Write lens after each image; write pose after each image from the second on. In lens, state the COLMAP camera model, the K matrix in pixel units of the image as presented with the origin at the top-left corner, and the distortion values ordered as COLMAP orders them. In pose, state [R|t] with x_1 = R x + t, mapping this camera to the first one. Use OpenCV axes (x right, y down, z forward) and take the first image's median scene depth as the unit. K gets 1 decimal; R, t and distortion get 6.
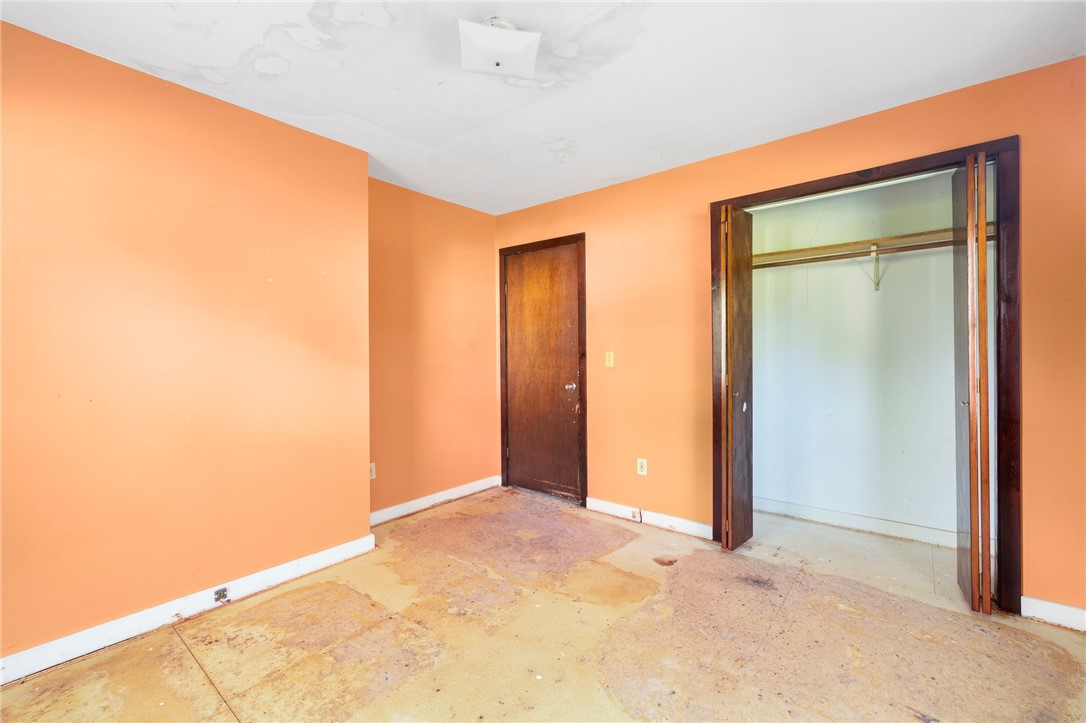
lens RADIAL K [[460.3, 0, 541.5], [0, 460.3, 357.7], [0, 0, 1]] dist [-0.001133, 0.000687]
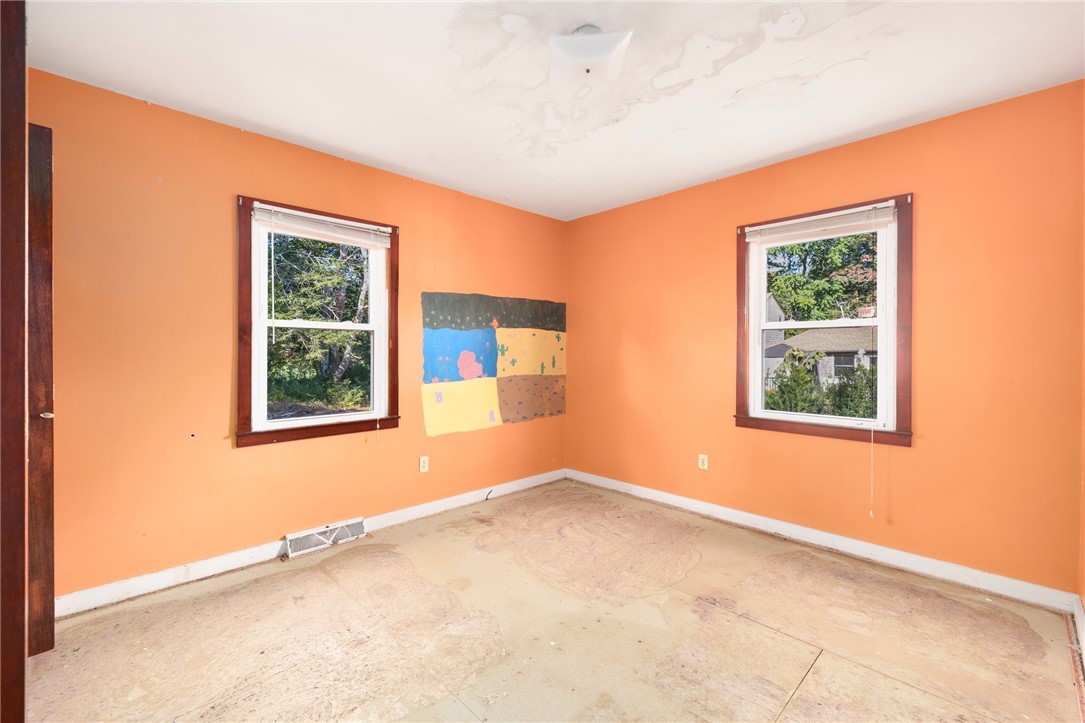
lens RADIAL K [[459.9, 0, 541.3], [0, 459.9, 354.6], [0, 0, 1]] dist [-0.001133, 0.000687]
pose [[-0.993706, 0.005217, 0.111897, -0.098073], [0.006518, 0.999915, 0.011269, -0.017300], [-0.111829, 0.011928, -0.993656, 1.918747]]
